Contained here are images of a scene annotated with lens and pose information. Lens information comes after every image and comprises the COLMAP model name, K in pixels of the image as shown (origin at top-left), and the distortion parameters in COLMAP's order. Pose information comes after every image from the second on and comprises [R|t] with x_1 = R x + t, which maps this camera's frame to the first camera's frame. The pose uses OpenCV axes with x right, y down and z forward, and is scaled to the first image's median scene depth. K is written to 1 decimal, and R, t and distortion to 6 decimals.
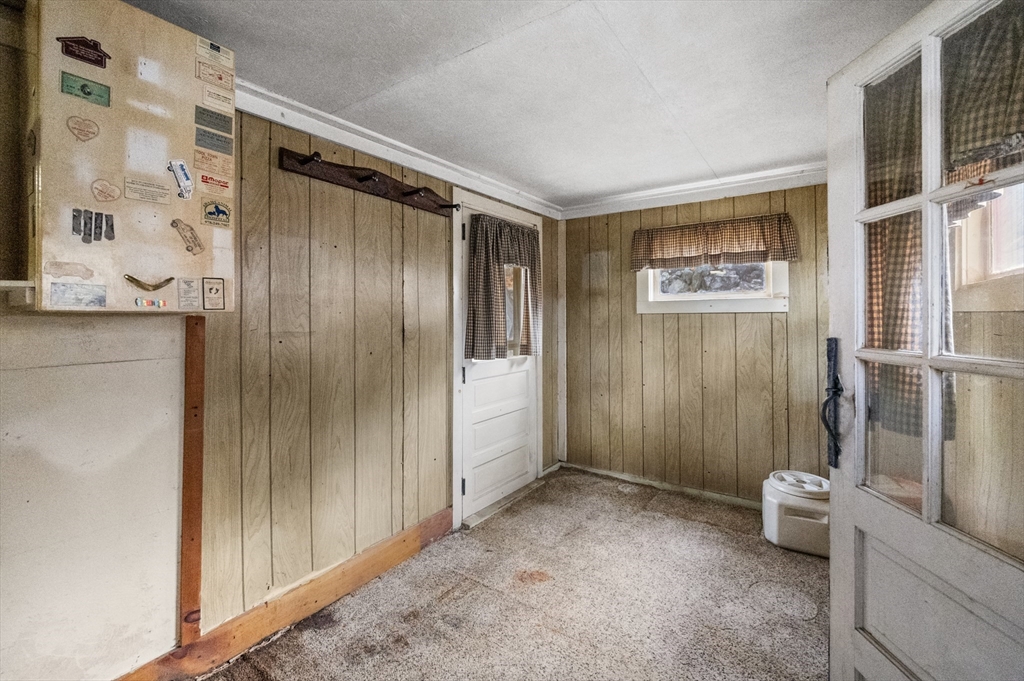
lens RADIAL K [[420.7, 0, 513.9], [0, 420.7, 313.1], [0, 0, 1]] dist [0.000827, 0.000003]
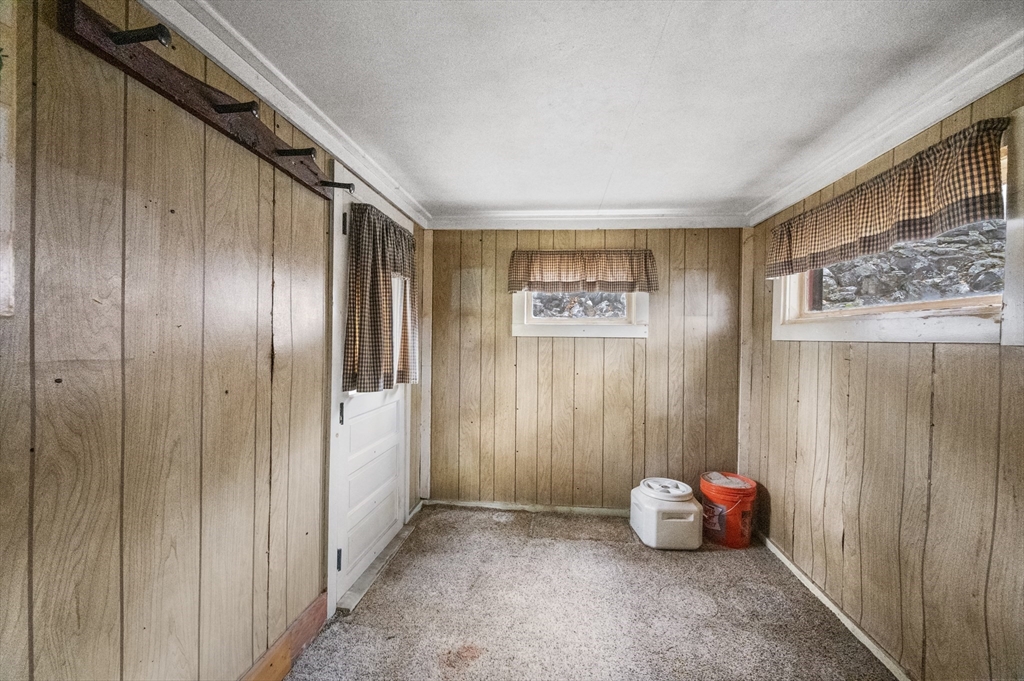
lens RADIAL K [[413.2, 0, 512.0], [0, 413.2, 340.5], [0, 0, 1]] dist [-0.001855, -0.000040]
pose [[0.881122, 0.015599, 0.472632, -0.185665], [-0.023184, 0.999679, 0.010227, 0.001677], [-0.472321, -0.019969, 0.881200, 0.185557]]
